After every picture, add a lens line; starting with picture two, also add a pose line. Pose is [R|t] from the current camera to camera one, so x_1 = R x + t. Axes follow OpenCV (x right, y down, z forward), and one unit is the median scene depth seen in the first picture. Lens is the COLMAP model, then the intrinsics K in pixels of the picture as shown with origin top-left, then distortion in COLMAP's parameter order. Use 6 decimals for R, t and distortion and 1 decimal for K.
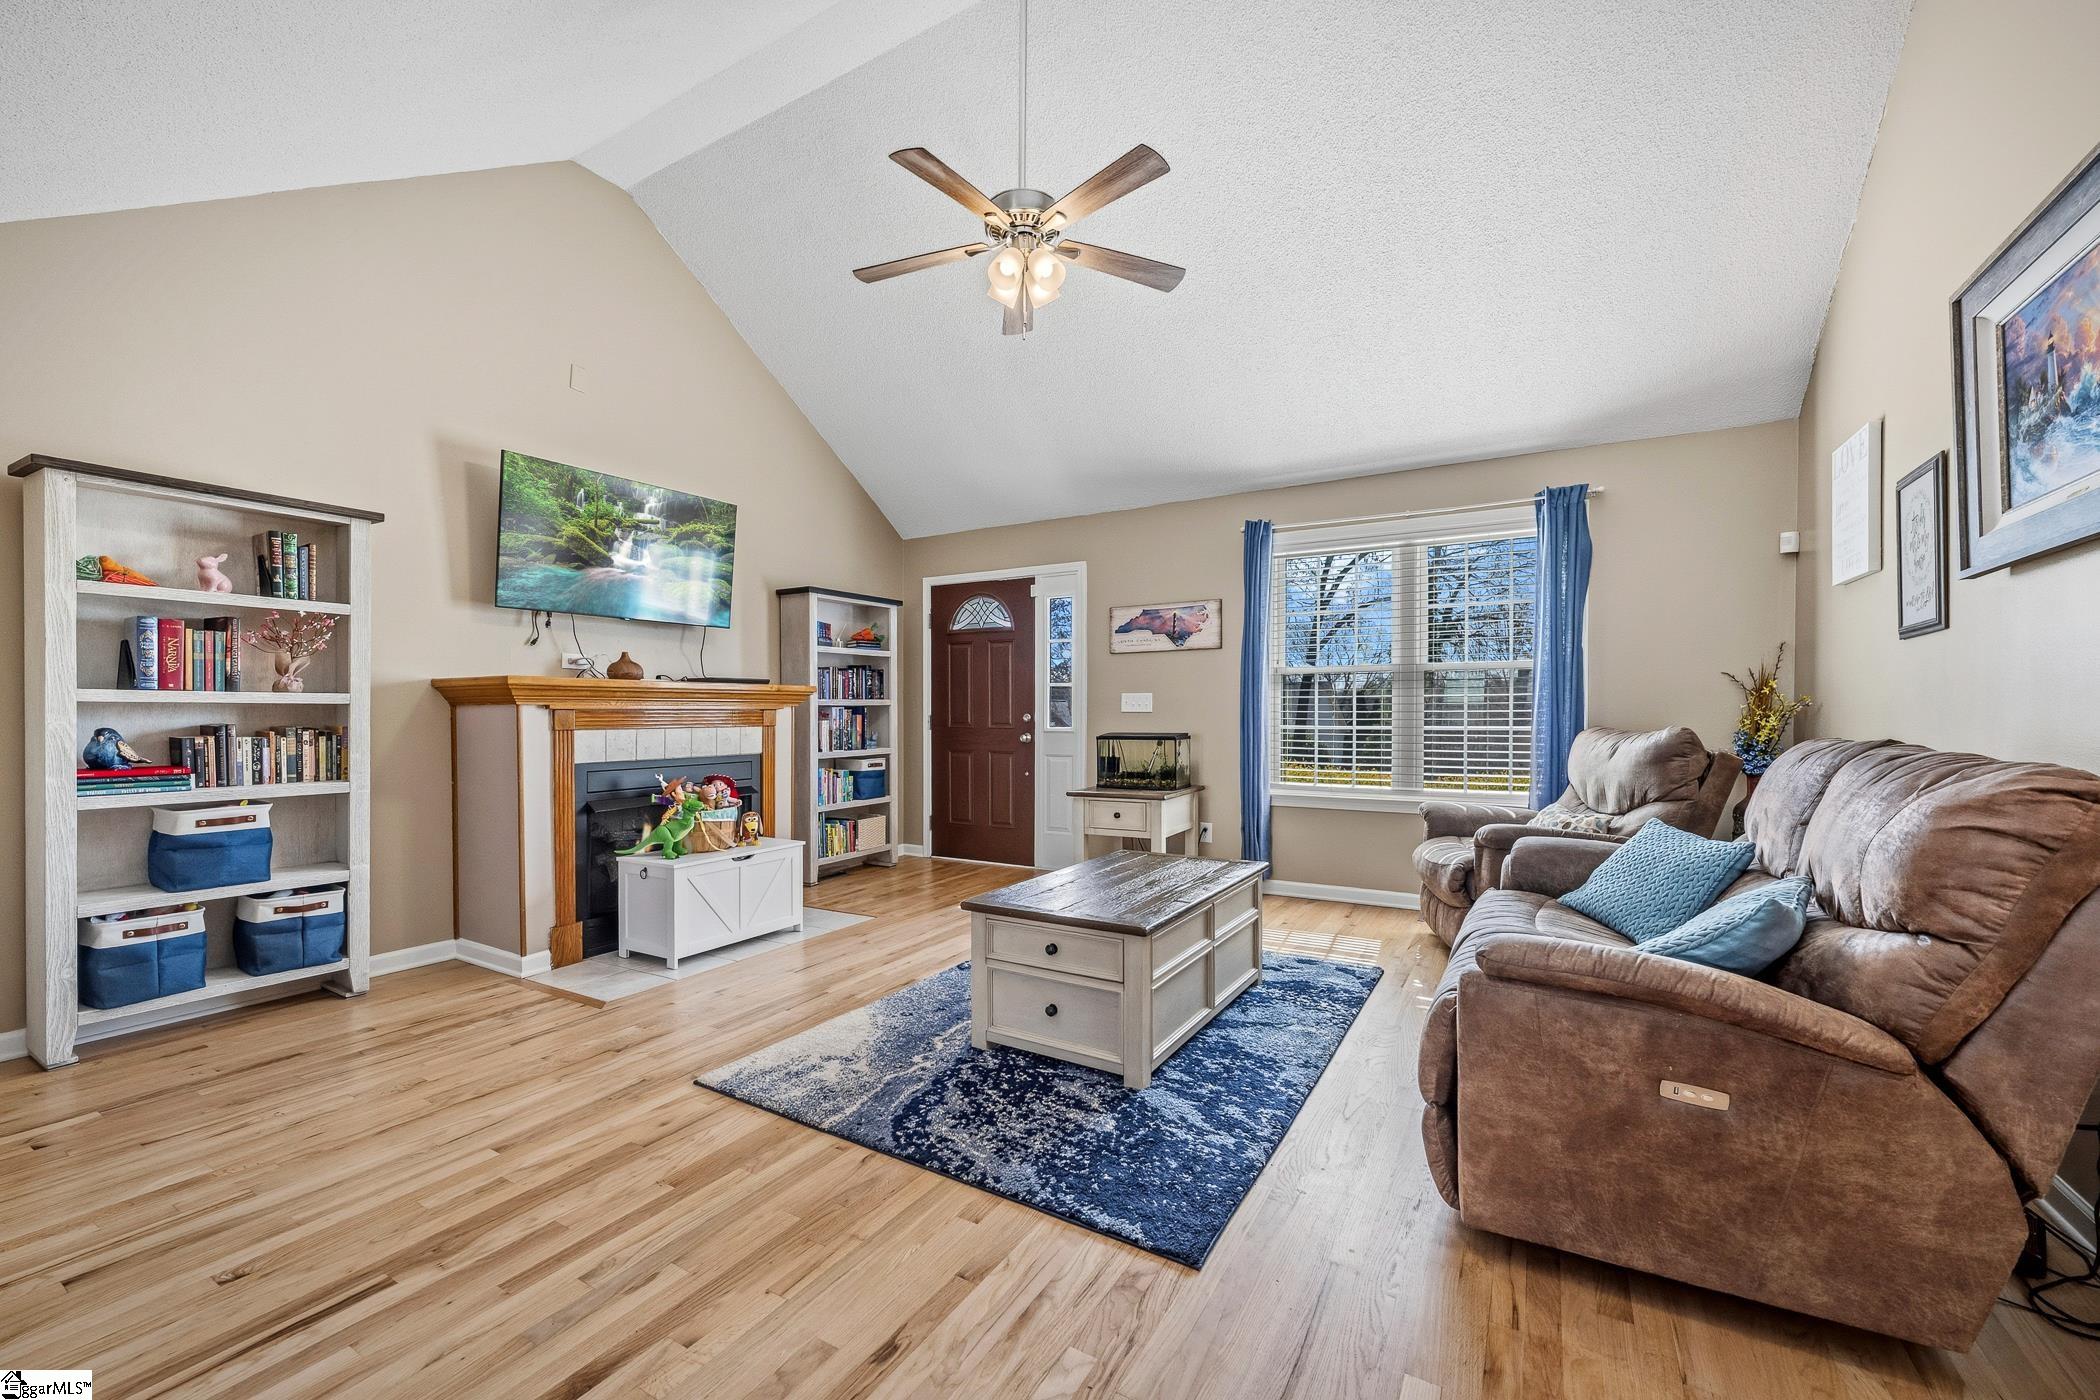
lens RADIAL K [[839.0, 0, 1045.8], [0, 839.0, 715.3], [0, 0, 1]] dist [-0.000036, 0.000127]
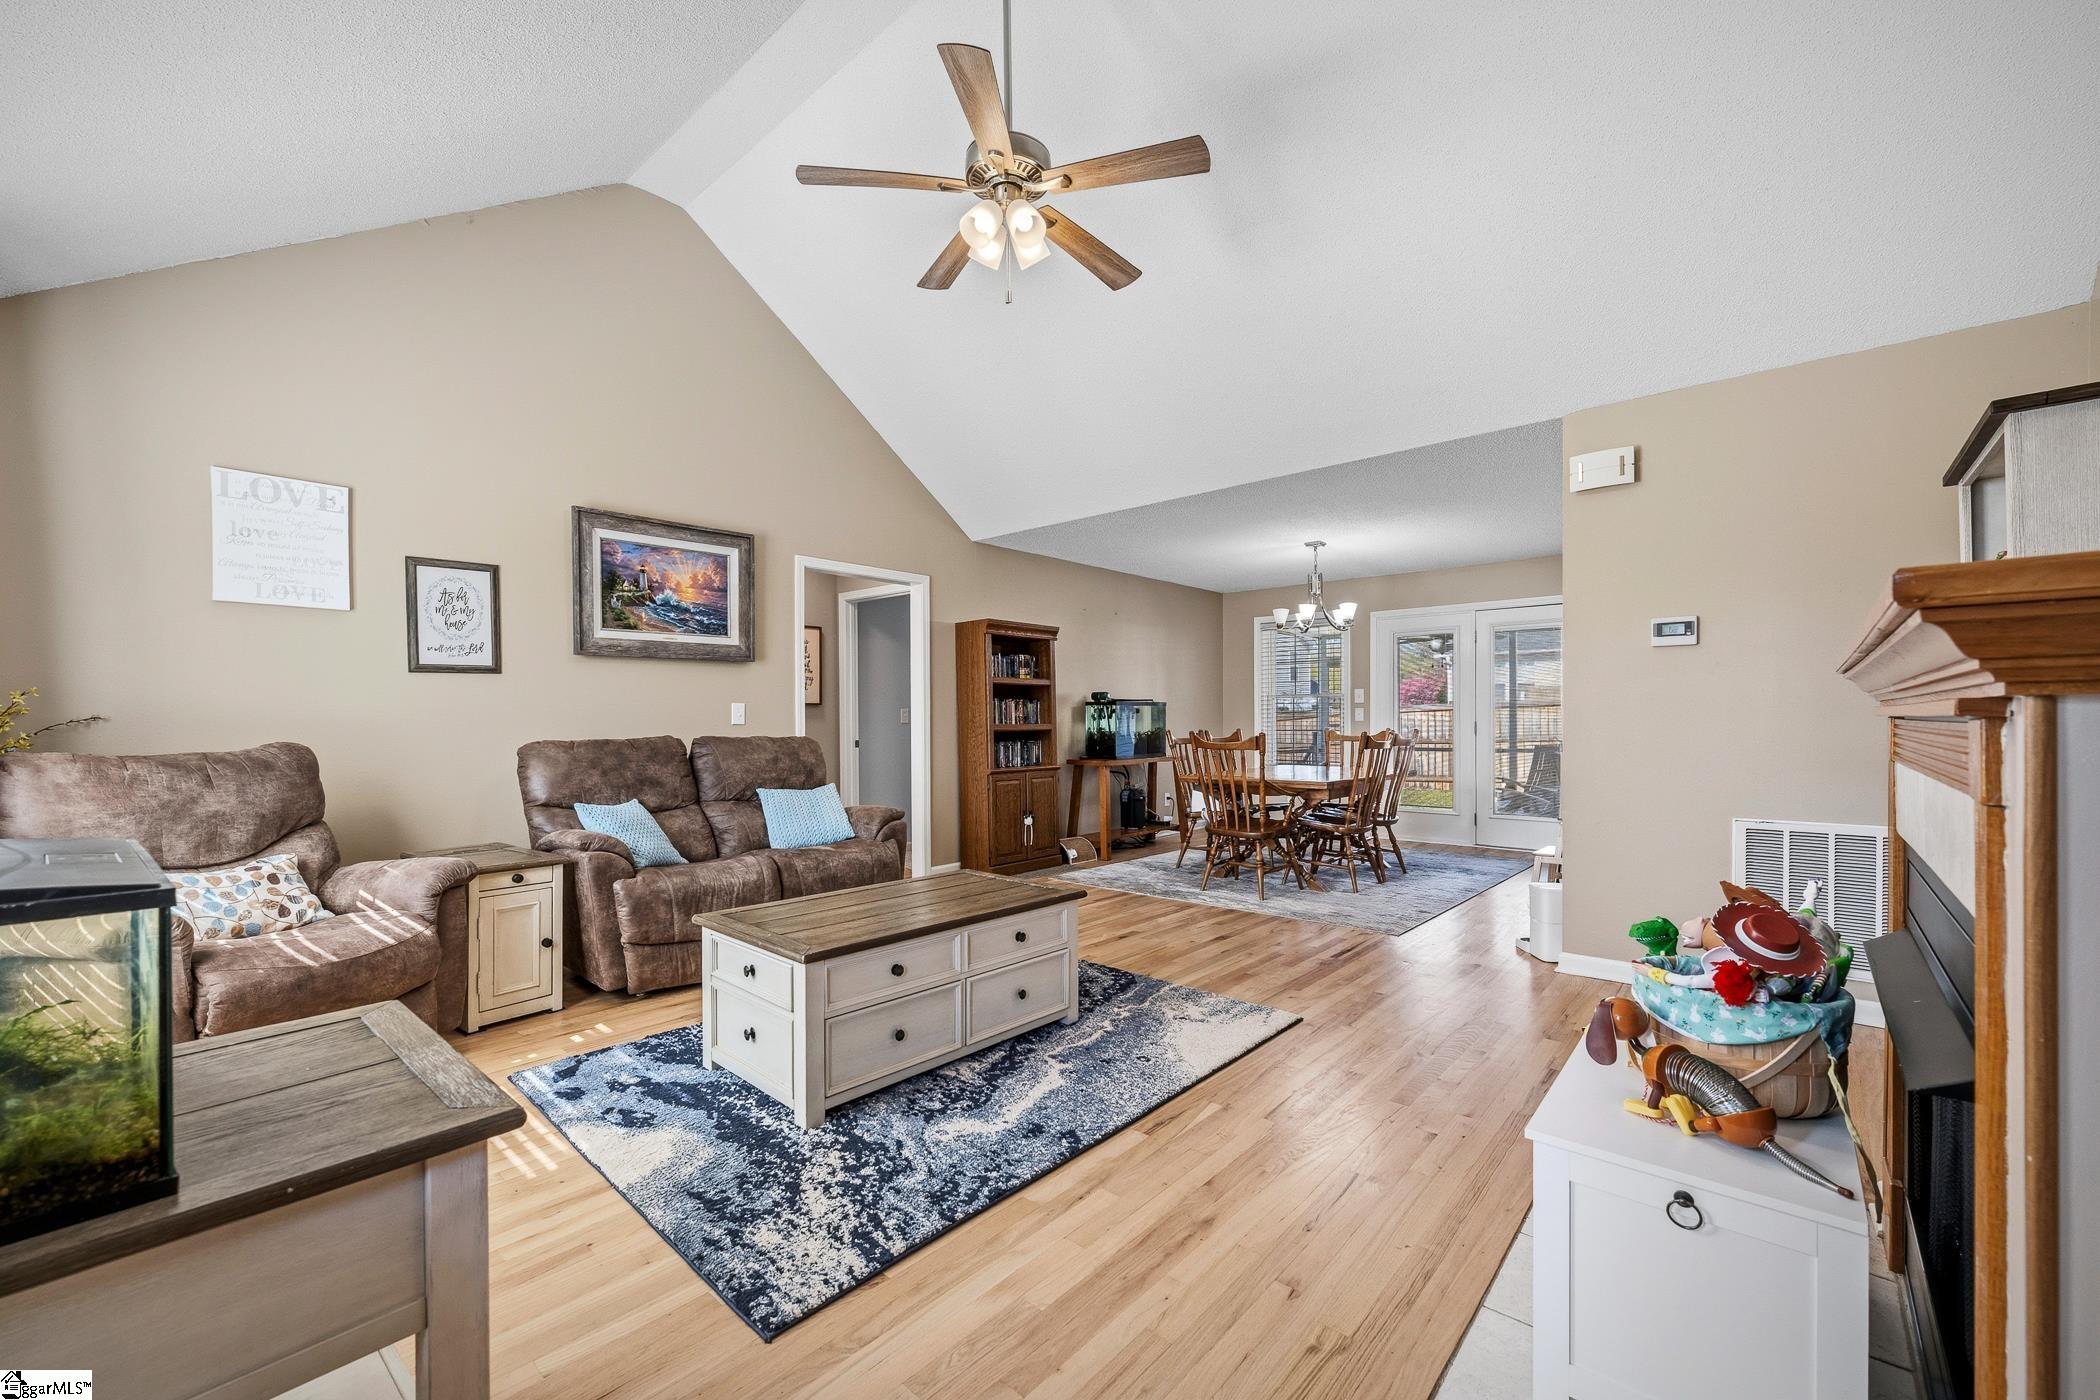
lens RADIAL K [[839.0, 0, 1045.8], [0, 839.0, 715.3], [0, 0, 1]] dist [-0.000036, 0.000127]
pose [[-0.981800, 0.004608, 0.189860, -0.318310], [0.005109, 0.999985, 0.002150, -0.018602], [-0.189847, 0.003081, -0.981809, 2.573728]]
